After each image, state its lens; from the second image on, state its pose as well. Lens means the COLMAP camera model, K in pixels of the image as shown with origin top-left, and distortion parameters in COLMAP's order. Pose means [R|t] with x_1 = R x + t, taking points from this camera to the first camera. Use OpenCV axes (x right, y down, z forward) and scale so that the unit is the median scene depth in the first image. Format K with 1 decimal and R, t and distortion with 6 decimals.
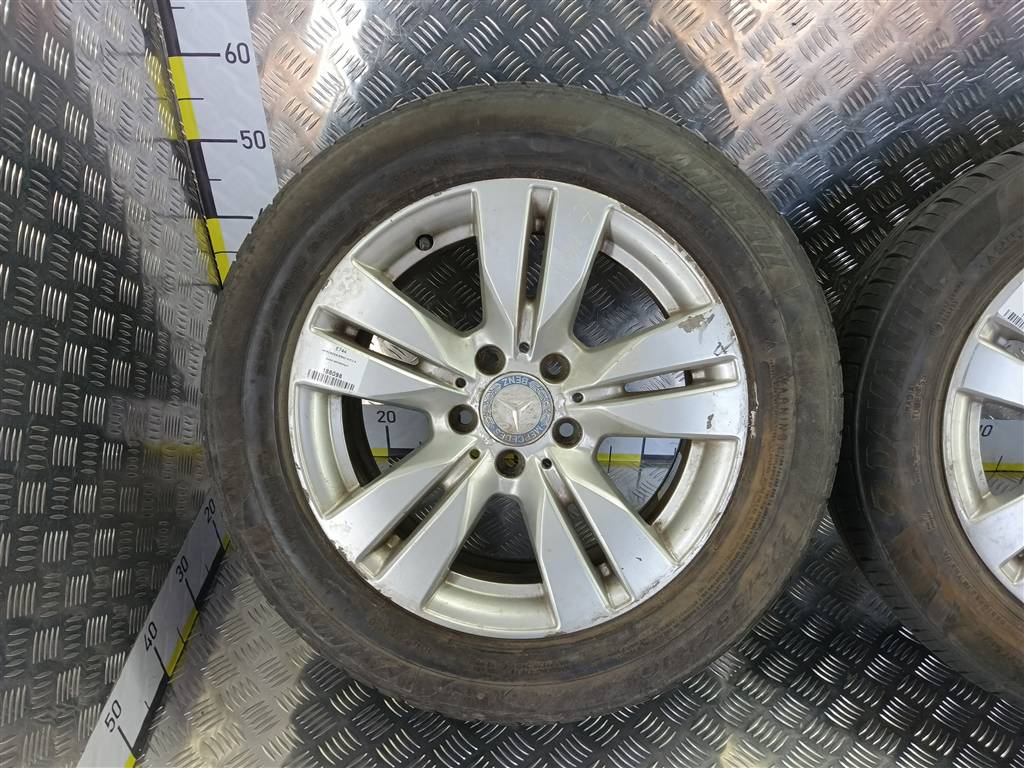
lens RADIAL K [[807.7, 0, 512.0], [0, 807.7, 384.0], [0, 0, 1]] dist [0.092275, -0.183912]
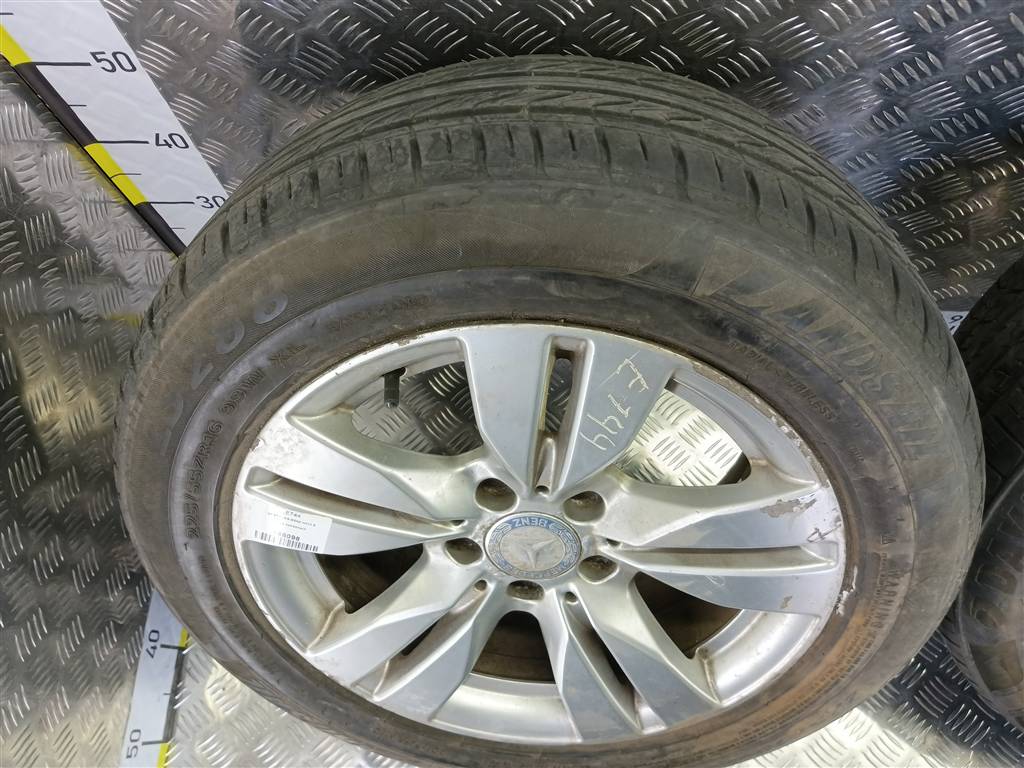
lens RADIAL K [[826.8, 0, 507.1], [0, 826.8, 386.9], [0, 0, 1]] dist [0.077732, -0.159156]
pose [[0.998580, 0.004251, -0.053095, 0.023899], [0.025329, 0.839003, 0.543537, -0.549637], [0.046858, -0.544110, 0.837704, 0.440440]]
